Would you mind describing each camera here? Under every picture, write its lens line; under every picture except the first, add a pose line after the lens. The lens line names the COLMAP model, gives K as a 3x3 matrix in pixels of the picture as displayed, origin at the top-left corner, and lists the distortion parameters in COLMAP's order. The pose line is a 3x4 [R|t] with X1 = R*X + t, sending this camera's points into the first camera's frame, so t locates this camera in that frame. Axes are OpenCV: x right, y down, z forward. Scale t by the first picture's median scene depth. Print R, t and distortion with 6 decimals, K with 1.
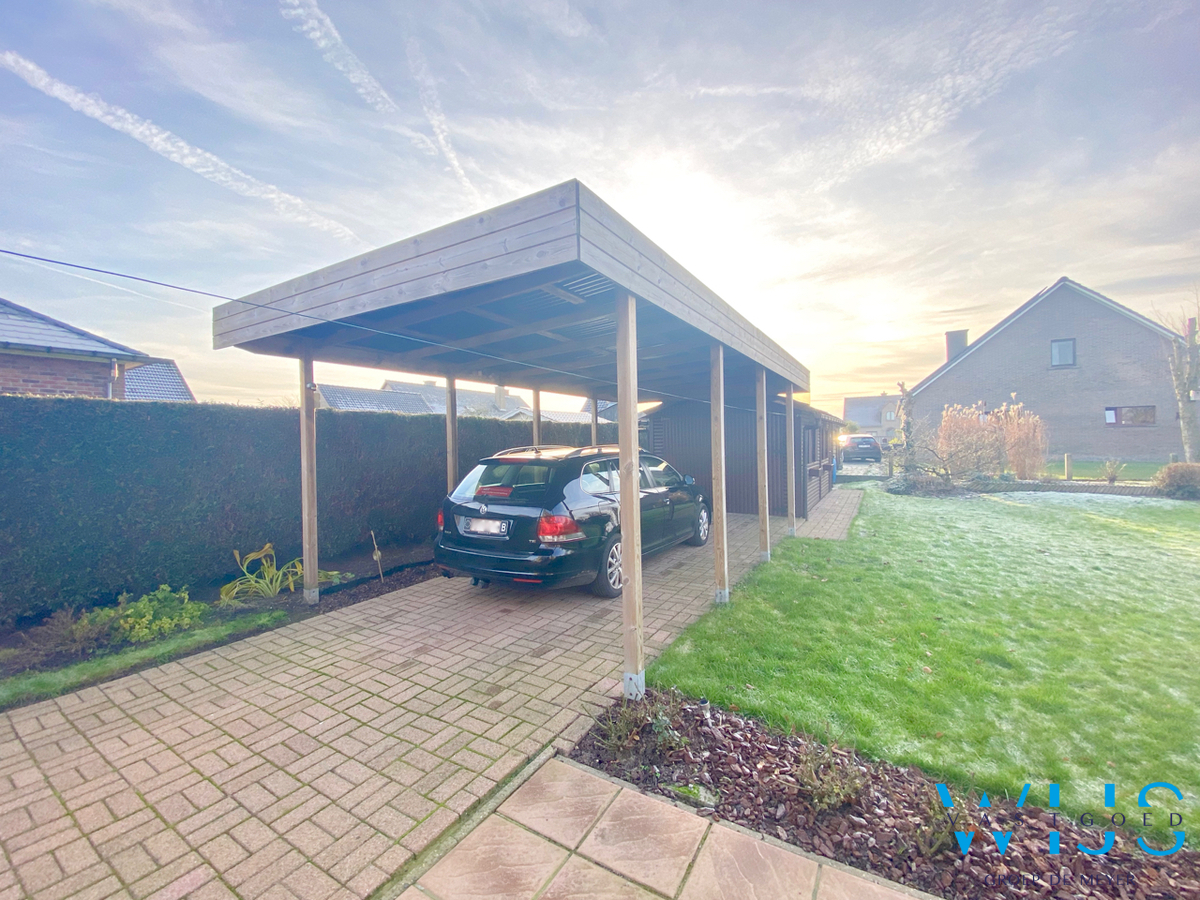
lens RADIAL K [[498.6, 0, 600.0], [0, 498.6, 450.0], [0, 0, 1]] dist [-0.027523, -0.000436]
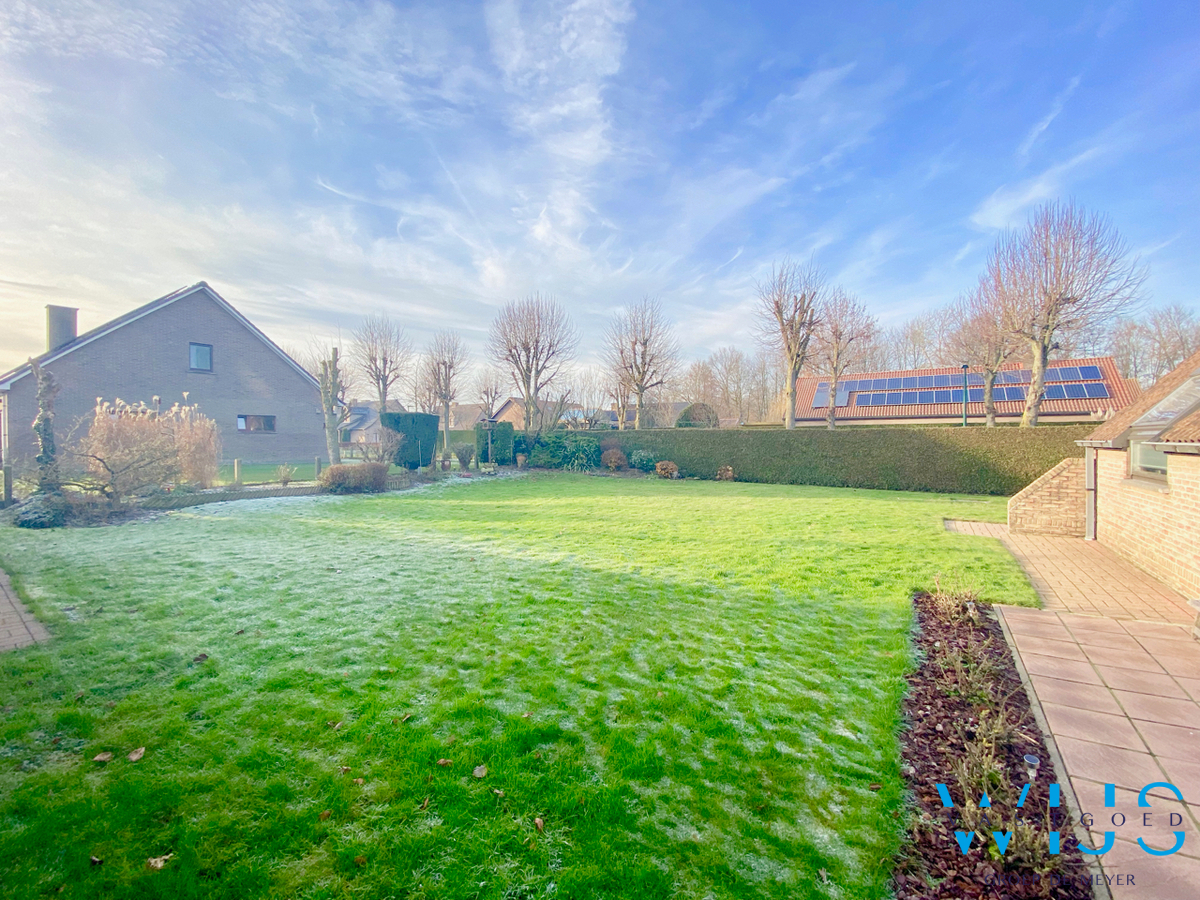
lens RADIAL K [[486.1, 0, 589.0], [0, 486.1, 447.1], [0, 0, 1]] dist [0.014550, -0.015311]
pose [[0.062638, -0.002028, 0.998034, 0.019227], [0.016946, 0.999856, 0.000968, -0.007572], [-0.997892, 0.016852, 0.062663, 0.277907]]
